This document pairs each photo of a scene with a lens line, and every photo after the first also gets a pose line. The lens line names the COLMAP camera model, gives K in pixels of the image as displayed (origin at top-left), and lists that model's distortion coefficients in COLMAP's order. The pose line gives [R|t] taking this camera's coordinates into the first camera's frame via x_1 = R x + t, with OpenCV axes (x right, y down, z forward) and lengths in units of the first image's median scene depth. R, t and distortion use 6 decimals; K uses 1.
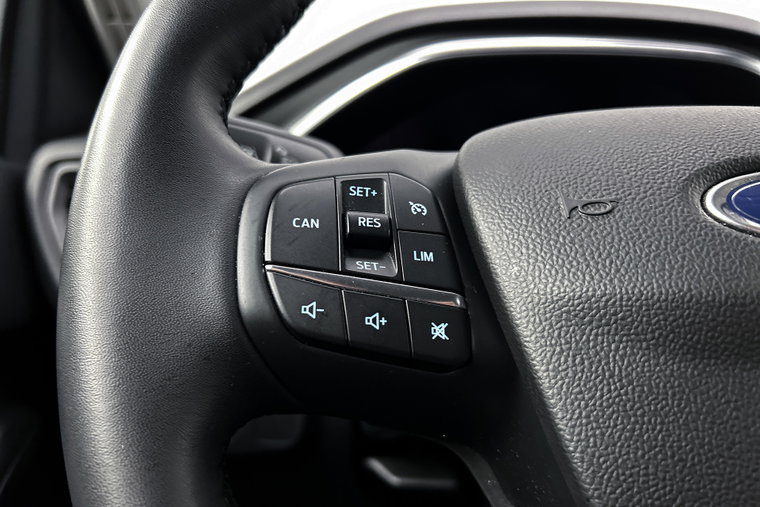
lens RADIAL K [[575.3, 0, 381.2], [0, 575.3, 251.7], [0, 0, 1]] dist [0.049320, -0.057460]
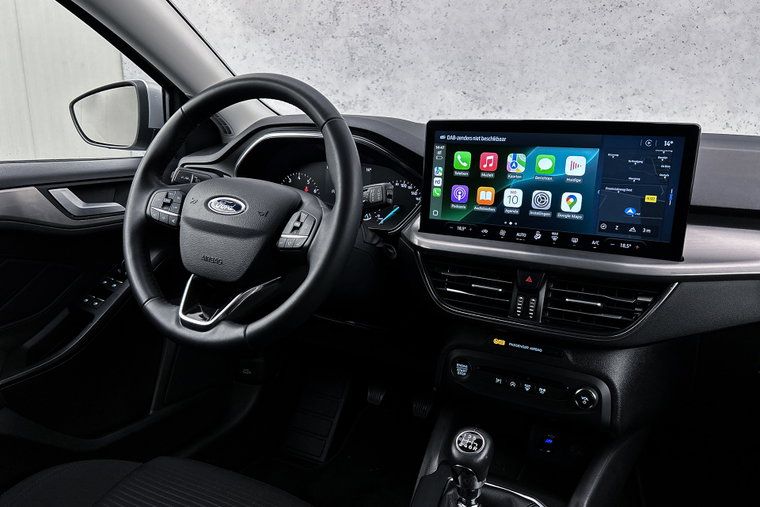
lens RADIAL K [[575.3, 0, 376.8], [0, 575.3, 257.9], [0, 0, 1]] dist [0.049320, -0.057460]
pose [[0.887752, 0.116377, -0.445369, 4.324480], [-0.059936, 0.988501, 0.138829, -0.399598], [0.456404, -0.096552, 0.884518, -3.065828]]
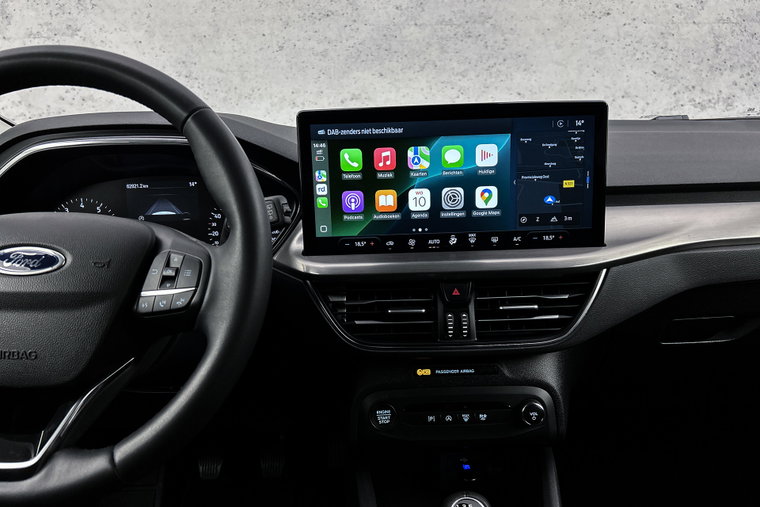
lens RADIAL K [[575.3, 0, 376.0], [0, 575.3, 256.5], [0, 0, 1]] dist [0.049320, -0.057460]
pose [[0.999105, -0.041339, 0.008945, 2.622035], [0.040049, 0.992649, 0.114208, -0.365946], [-0.013600, -0.113748, 0.993417, -2.187076]]
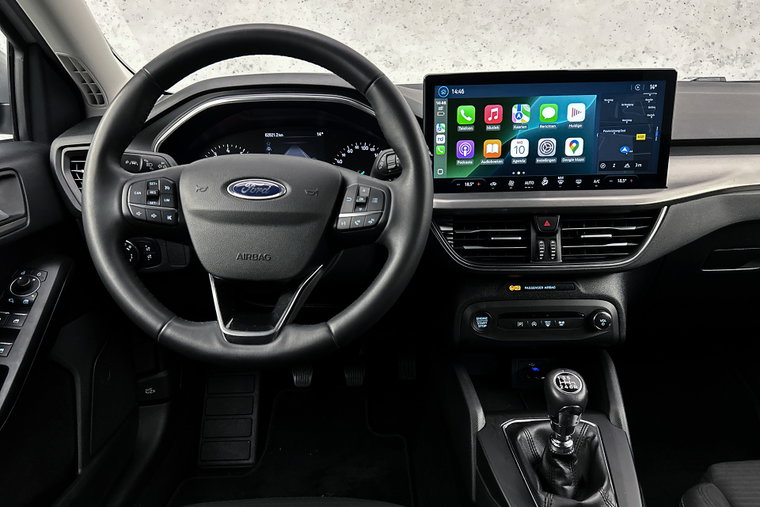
lens RADIAL K [[575.3, 0, 376.5], [0, 575.3, 257.0], [0, 0, 1]] dist [0.049320, -0.057460]
pose [[0.999561, -0.029137, 0.005345, 1.601469], [0.027561, 0.980857, 0.192771, -0.363579], [-0.010859, -0.192539, 0.981229, -3.315636]]
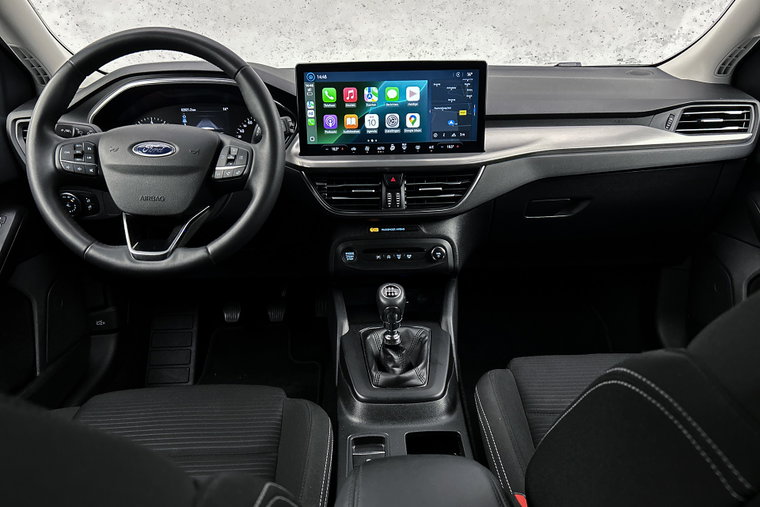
lens RADIAL K [[575.3, 0, 378.3], [0, 575.3, 260.1], [0, 0, 1]] dist [0.049320, -0.057460]
pose [[0.998829, -0.035150, 0.033240, 2.796019], [0.026273, 0.971064, 0.237369, -0.305435], [-0.040622, -0.236217, 0.970851, -5.116527]]
